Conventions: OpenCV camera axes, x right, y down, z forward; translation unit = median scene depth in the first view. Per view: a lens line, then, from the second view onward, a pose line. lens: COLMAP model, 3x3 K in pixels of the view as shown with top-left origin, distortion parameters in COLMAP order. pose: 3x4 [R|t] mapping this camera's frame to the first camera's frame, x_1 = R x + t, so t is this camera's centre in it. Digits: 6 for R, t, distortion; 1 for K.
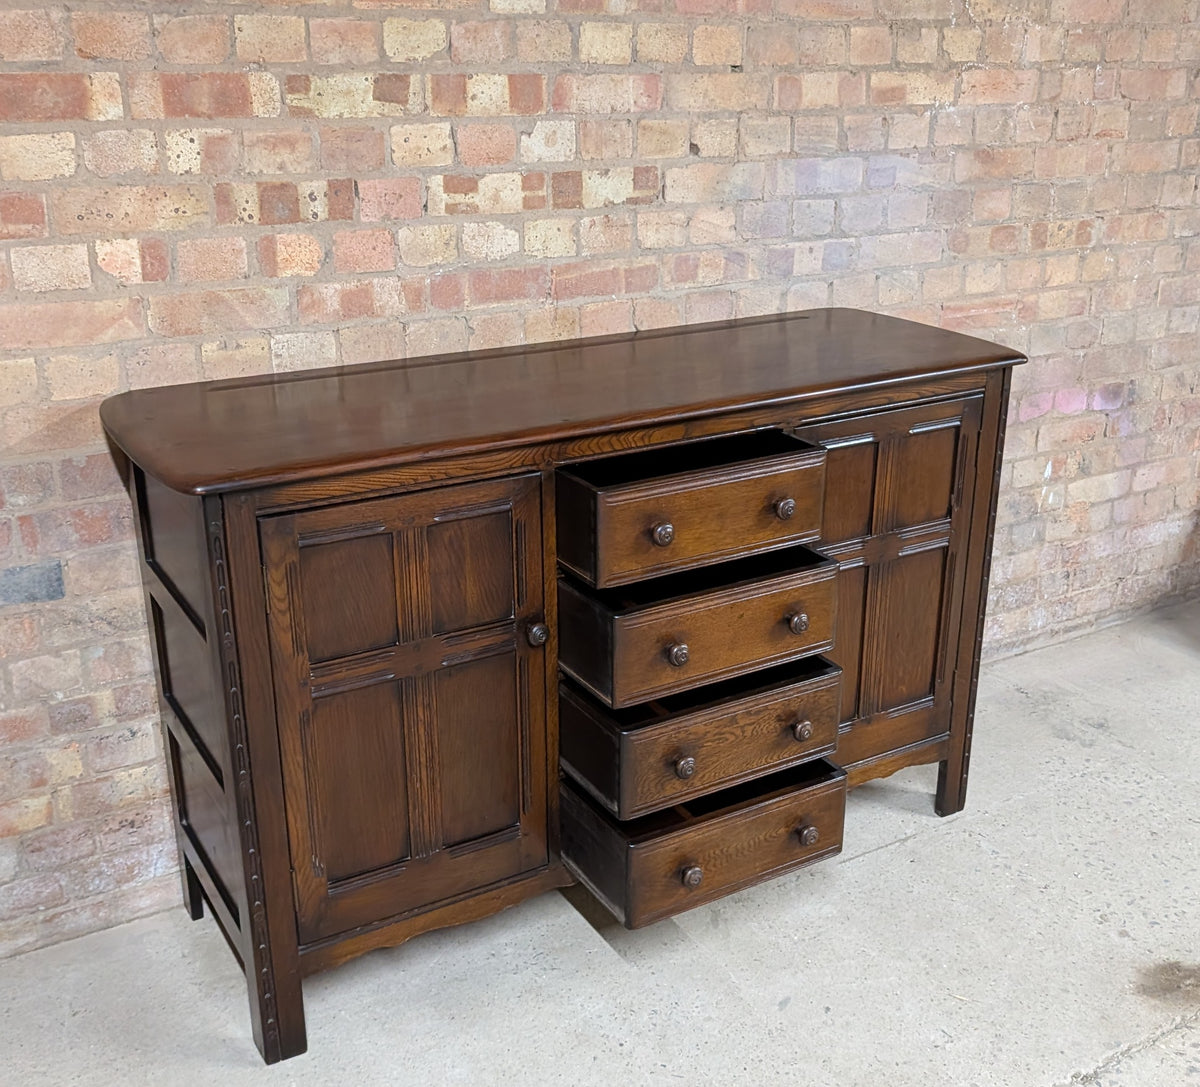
lens RADIAL K [[1379.2, 0, 642.8], [0, 1379.2, 574.3], [0, 0, 1]] dist [-0.003961, 0.000000]
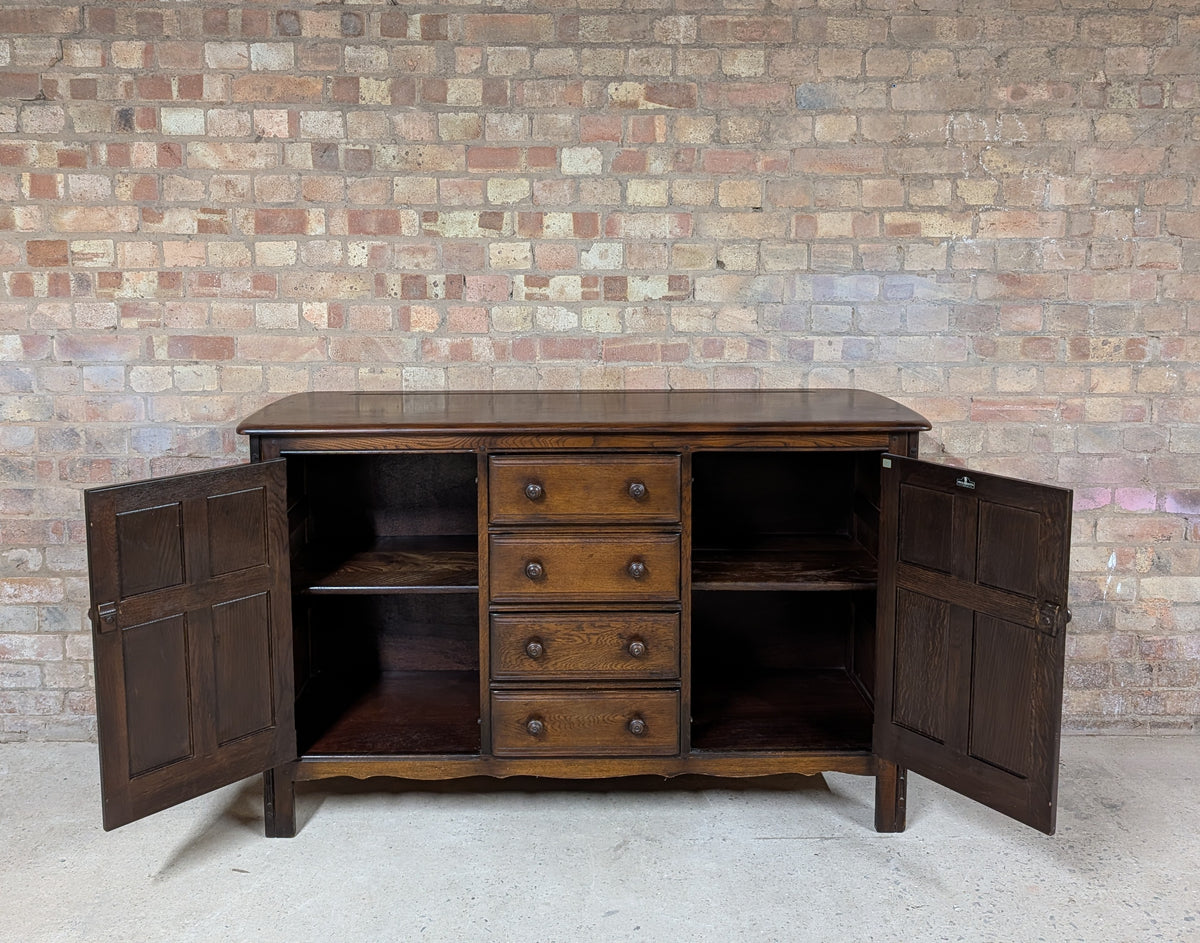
lens RADIAL K [[1112.7, 0, 570.2], [0, 1112.7, 370.7], [0, 0, 1]] dist [0.003376, 0.000000]
pose [[0.855403, 0.053659, -0.515175, 0.500416], [-0.182465, 0.962078, -0.202761, 0.049227], [0.484759, 0.267444, 0.832756, 0.026283]]
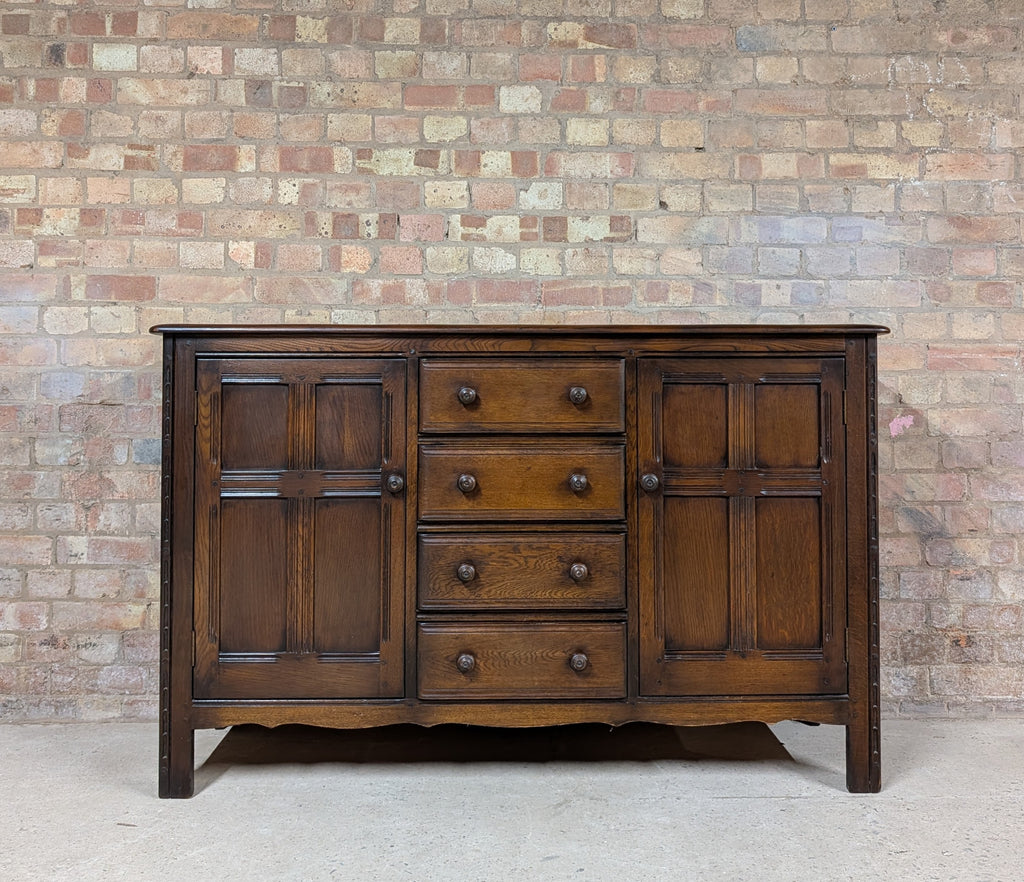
lens RADIAL K [[1107.9, 0, 525.6], [0, 1107.9, 349.9], [0, 0, 1]] dist [0.001680, 0.000000]
pose [[0.861762, -0.021849, -0.506842, 0.476096], [-0.182271, 0.919026, -0.349527, 0.227943], [0.473437, 0.393592, 0.787999, 0.145815]]
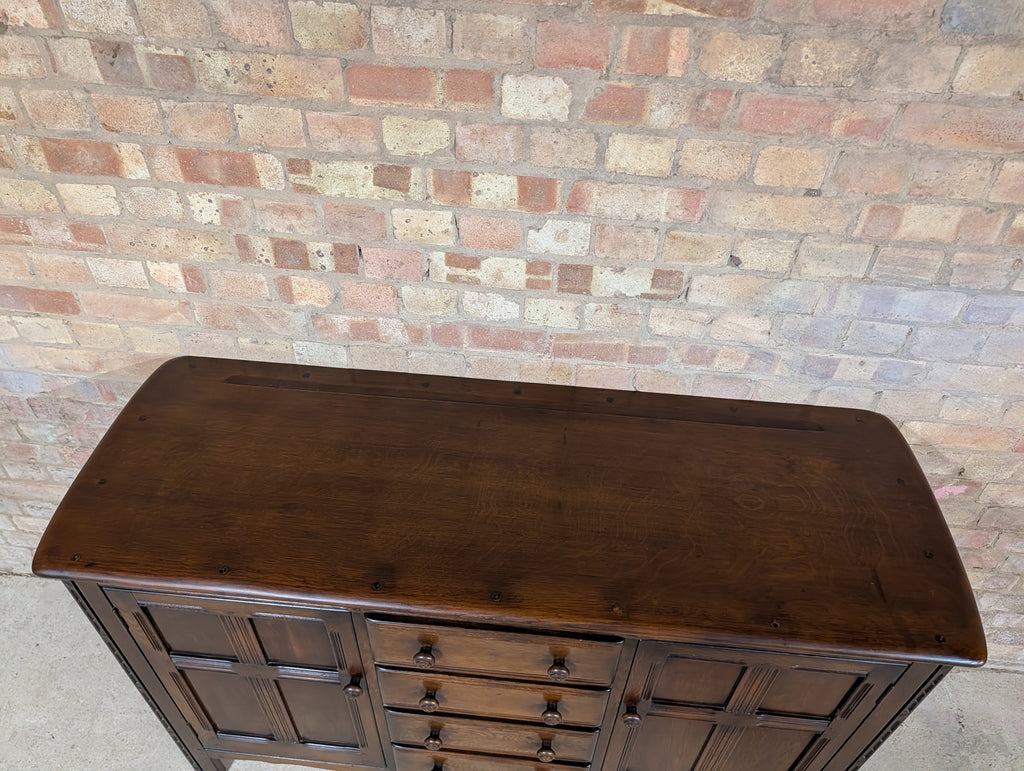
lens RADIAL K [[750.3, 0, 507.6], [0, 750.3, 376.9], [0, 0, 1]] dist [-0.014682, 0.015680]
pose [[0.800567, 0.417293, -0.430069, 0.168272], [-0.238783, 0.880392, 0.409747, -0.420061], [0.549613, -0.225336, 0.804456, 0.504288]]
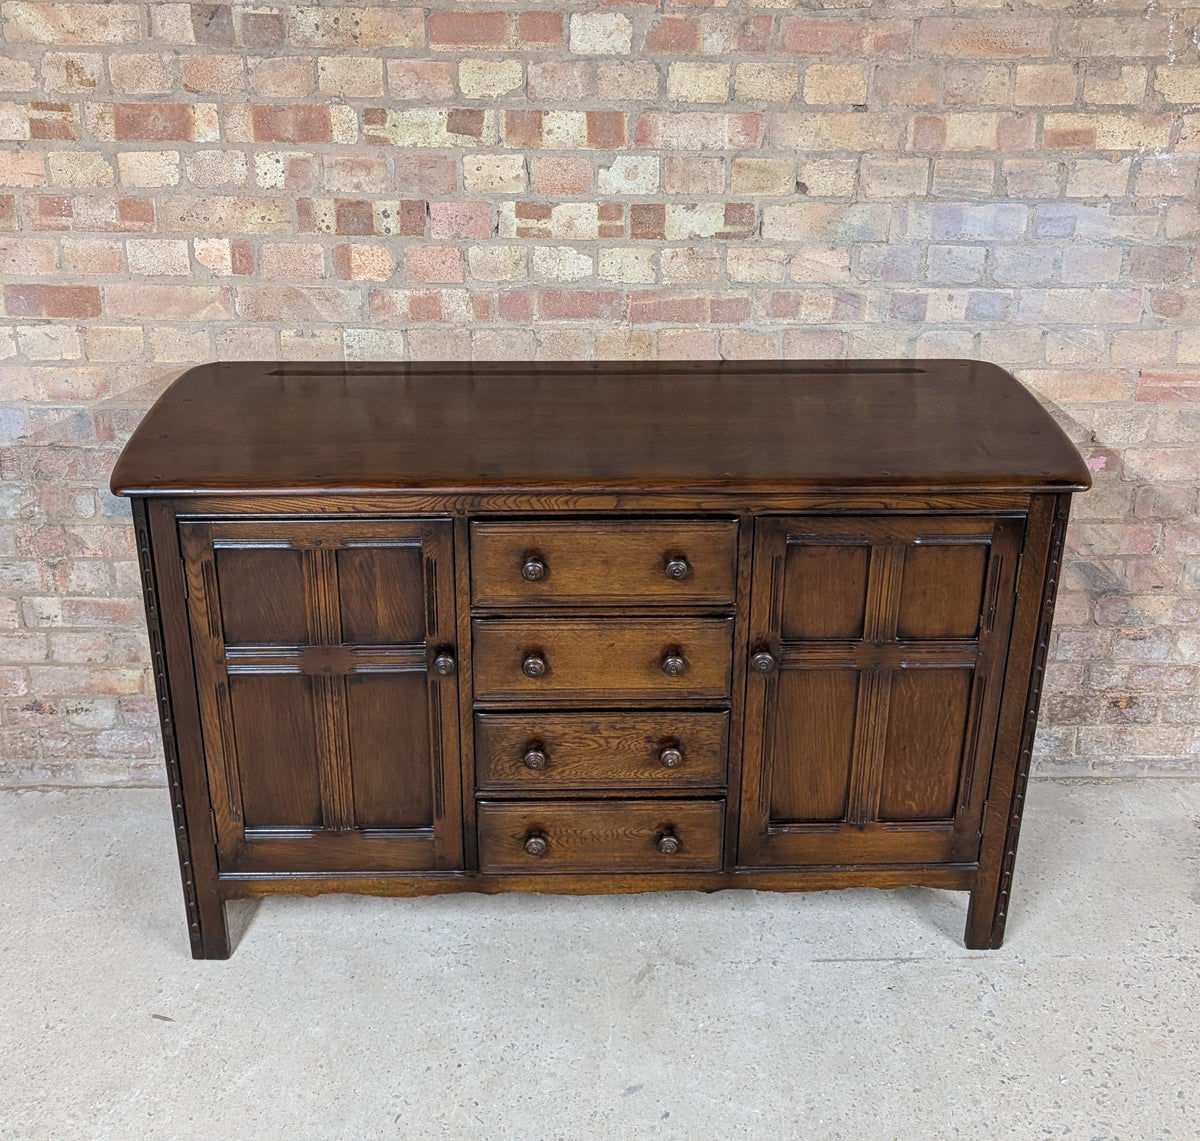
lens RADIAL K [[1419.5, 0, 589.0], [0, 1419.5, 413.3], [0, 0, 1]] dist [-0.000802, 0.000000]
pose [[0.863058, 0.195042, -0.465929, 0.406476], [-0.186169, 0.980330, 0.065528, -0.197345], [0.469545, 0.030187, 0.882392, 0.074400]]
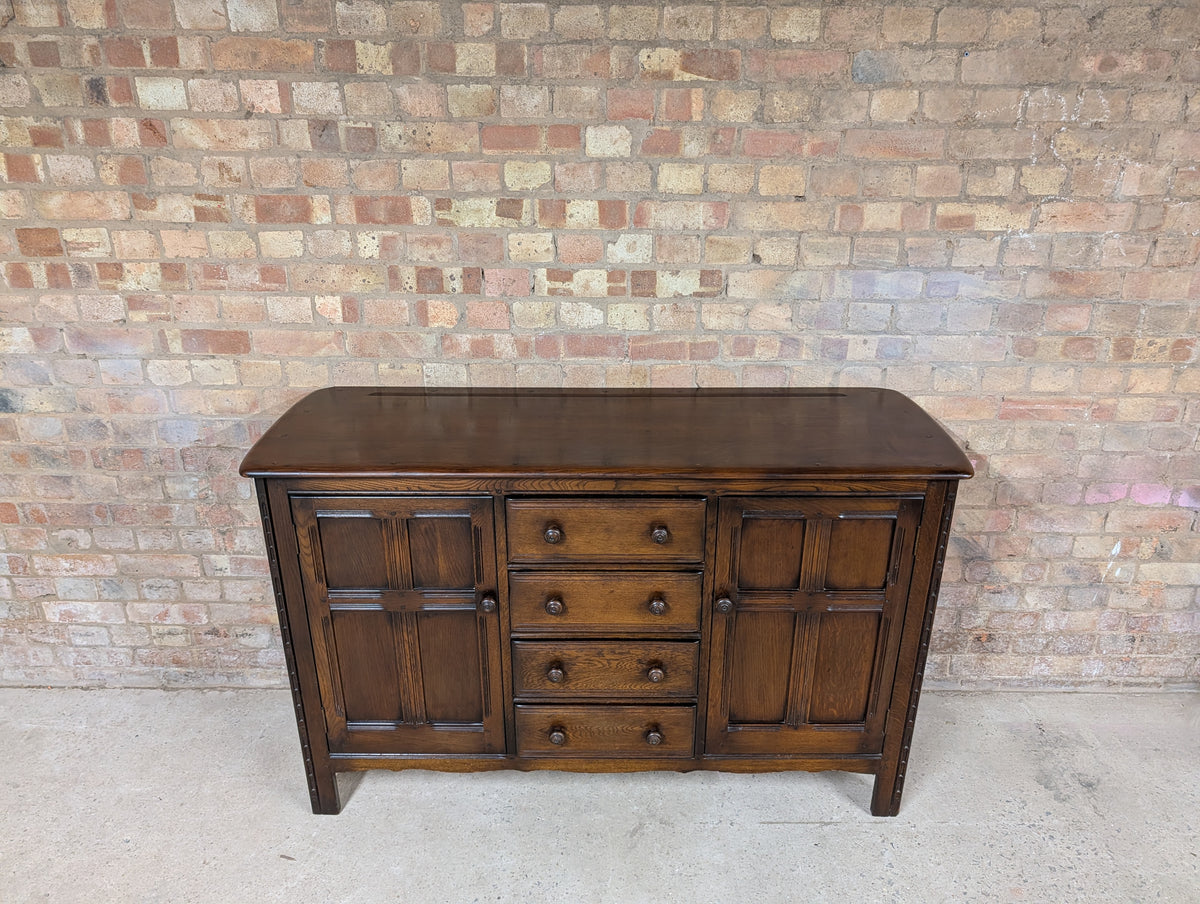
lens RADIAL K [[879.3, 0, 602.2], [0, 879.3, 467.2], [0, 0, 1]] dist [-0.014682, 0.015680]
pose [[0.849464, 0.207413, -0.485171, 0.363198], [-0.190627, 0.978032, 0.084353, -0.162688], [0.492009, 0.020832, 0.870341, 0.220615]]
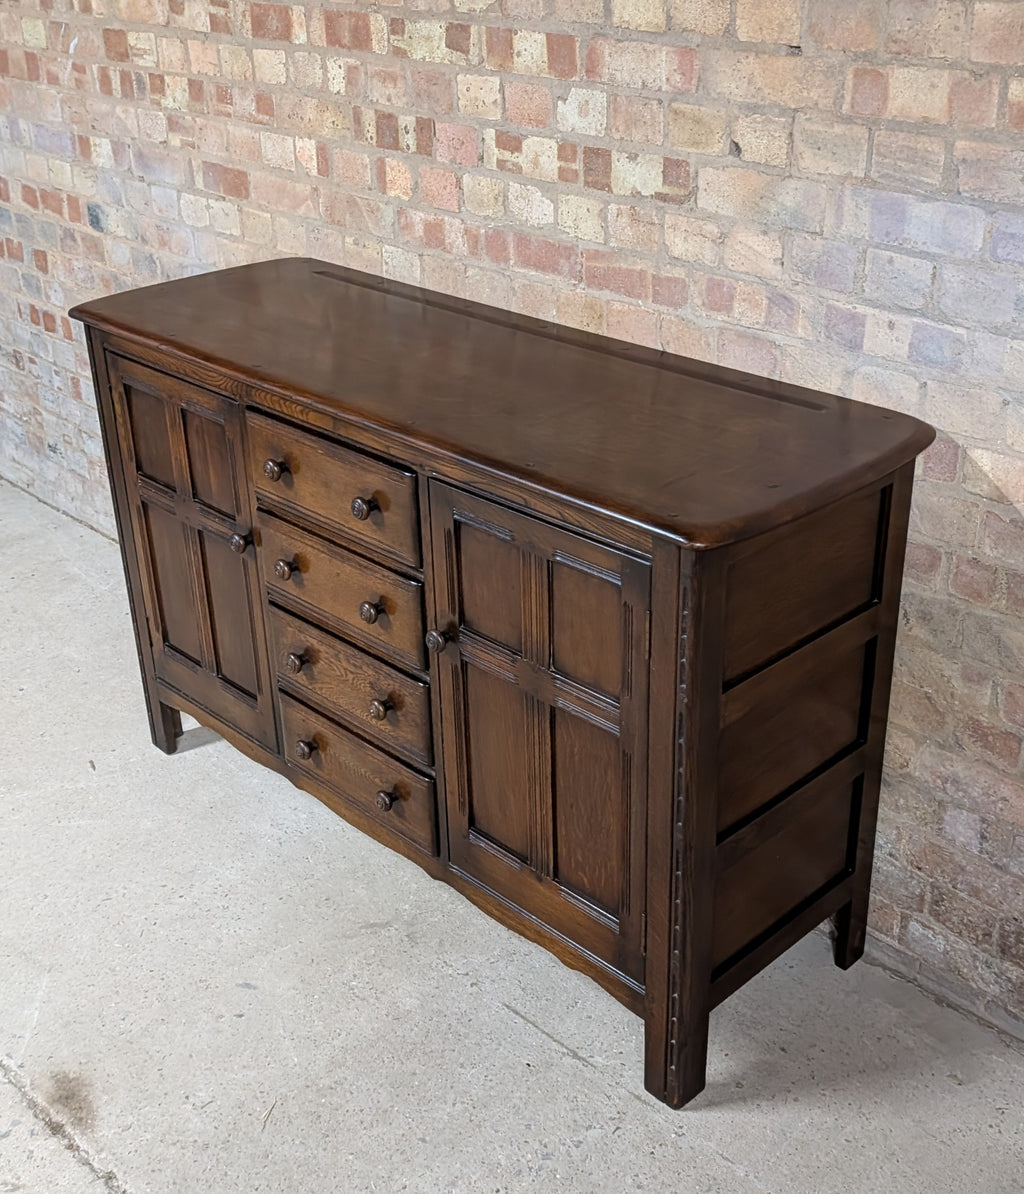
lens RADIAL K [[1457.7, 0, 504.2], [0, 1457.7, 633.7], [0, 0, 1]] dist [-0.031851, 0.000000]
pose [[0.210324, 0.452735, -0.866484, 0.861012], [-0.336003, 0.865794, 0.370815, -0.339097], [0.918077, 0.213150, 0.334218, 0.682337]]
